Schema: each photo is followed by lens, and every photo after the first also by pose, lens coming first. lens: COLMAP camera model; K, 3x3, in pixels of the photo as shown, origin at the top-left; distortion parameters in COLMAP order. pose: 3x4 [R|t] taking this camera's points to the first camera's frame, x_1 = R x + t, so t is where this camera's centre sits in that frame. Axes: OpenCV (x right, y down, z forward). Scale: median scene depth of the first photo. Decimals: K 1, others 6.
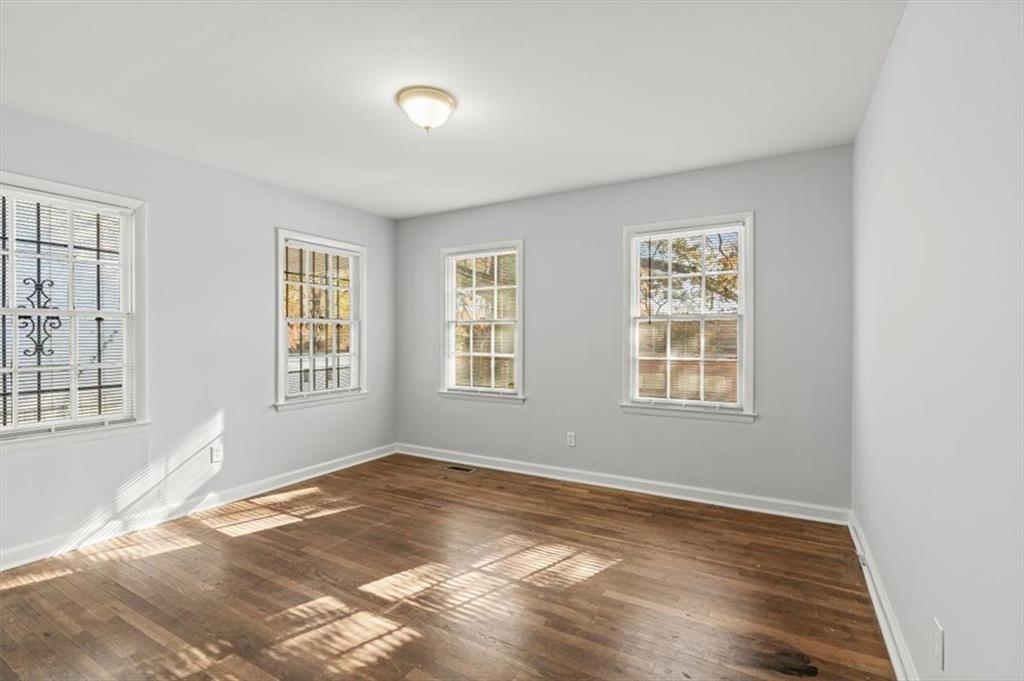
lens RADIAL K [[469.7, 0, 510.2], [0, 469.7, 343.0], [0, 0, 1]] dist [-0.006467, 0.000765]
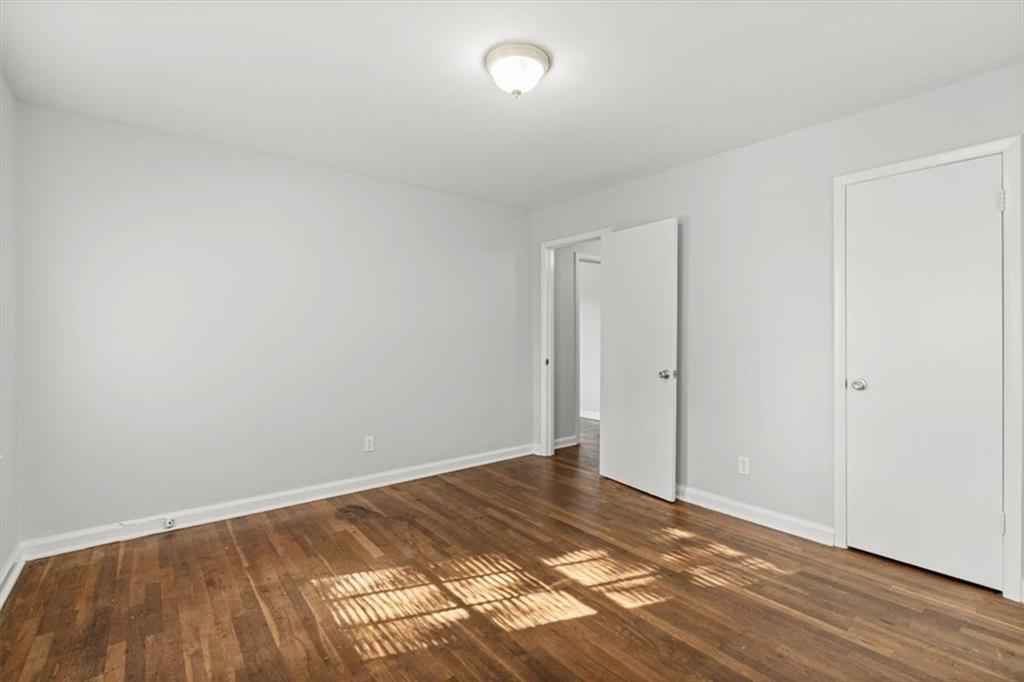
lens RADIAL K [[469.7, 0, 510.2], [0, 469.7, 343.5], [0, 0, 1]] dist [-0.006467, 0.000765]
pose [[-0.924427, -0.007383, 0.381288, -0.495573], [0.012187, 0.998730, 0.048888, -0.035457], [-0.381164, 0.049840, -0.923163, 1.812604]]
